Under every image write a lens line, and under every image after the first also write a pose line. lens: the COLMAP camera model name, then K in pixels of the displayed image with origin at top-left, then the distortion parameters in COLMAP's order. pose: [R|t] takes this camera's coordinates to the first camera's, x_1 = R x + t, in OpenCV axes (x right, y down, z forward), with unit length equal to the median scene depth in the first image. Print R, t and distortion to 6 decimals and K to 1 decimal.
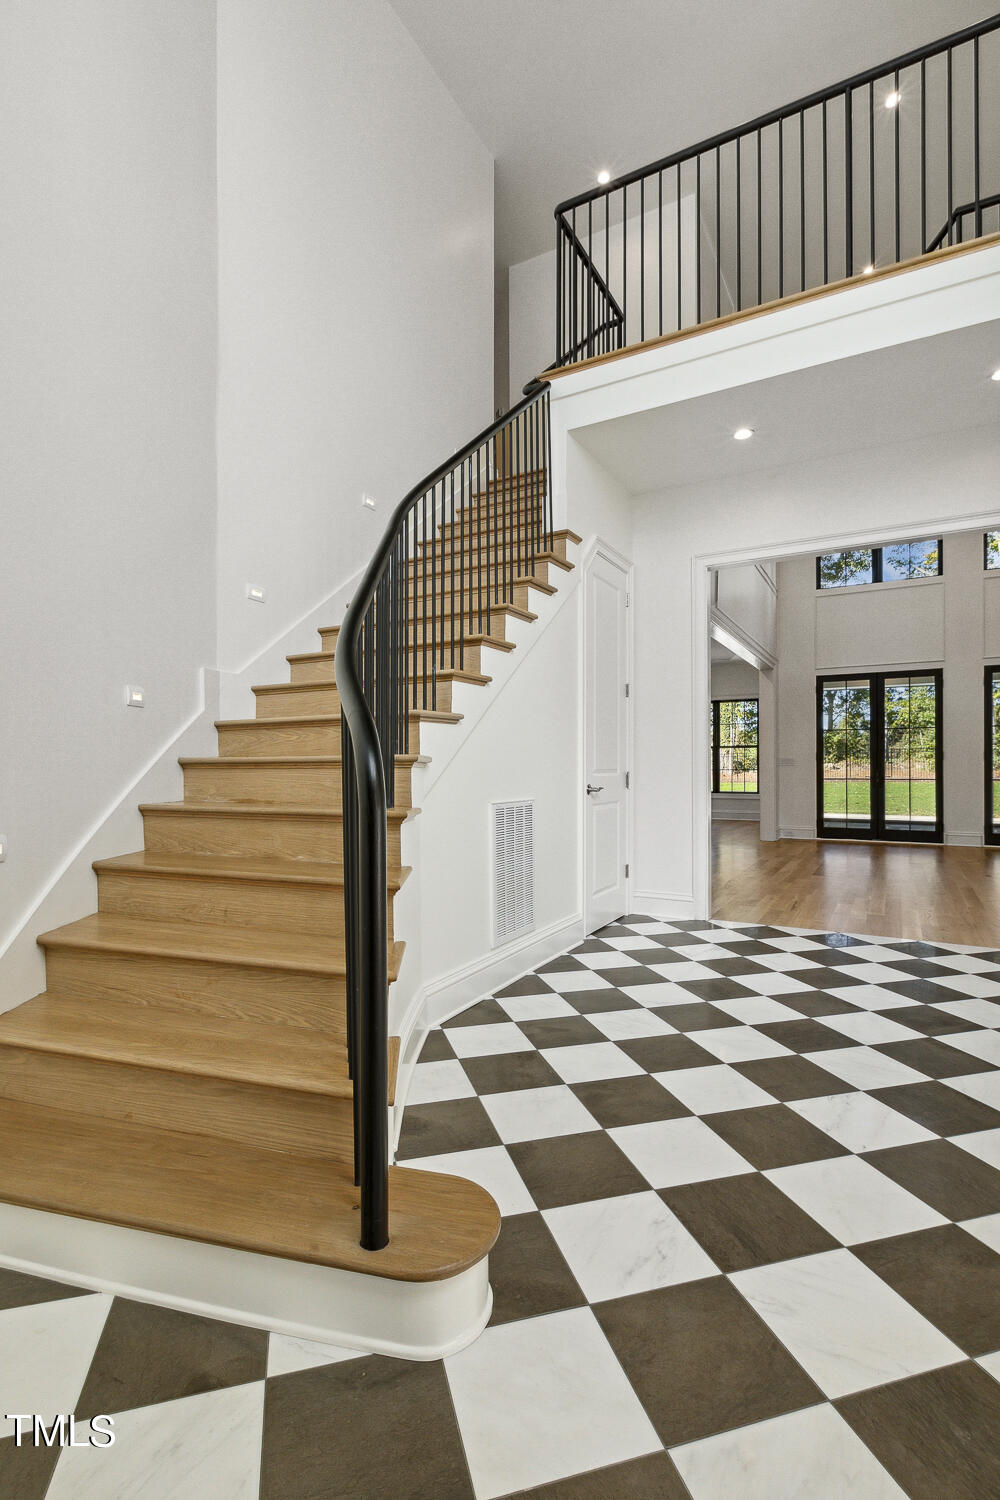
lens RADIAL K [[681.1, 0, 497.7], [0, 681.1, 758.2], [0, 0, 1]] dist [0.003471, -0.000049]
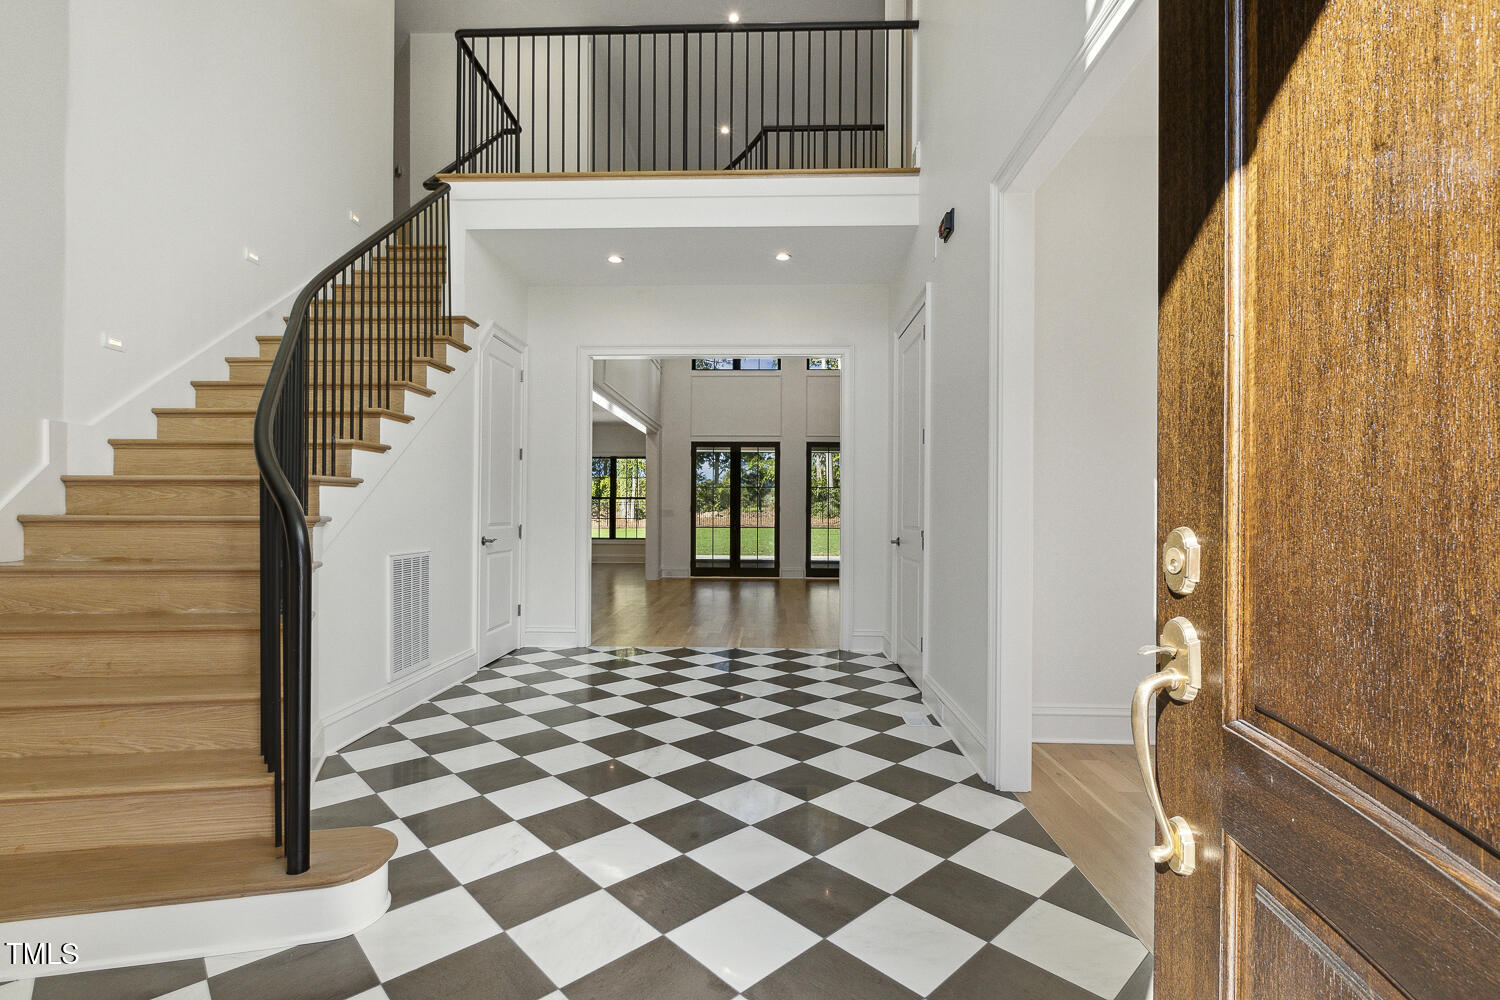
lens RADIAL K [[681.1, 0, 740.9], [0, 681.1, 511.3], [0, 0, 1]] dist [0.003471, -0.000049]
pose [[0.889667, 0.008116, 0.456537, -0.005954], [-0.014099, 0.999854, 0.009701, -0.023757], [-0.456392, -0.015067, 0.889651, -0.248063]]
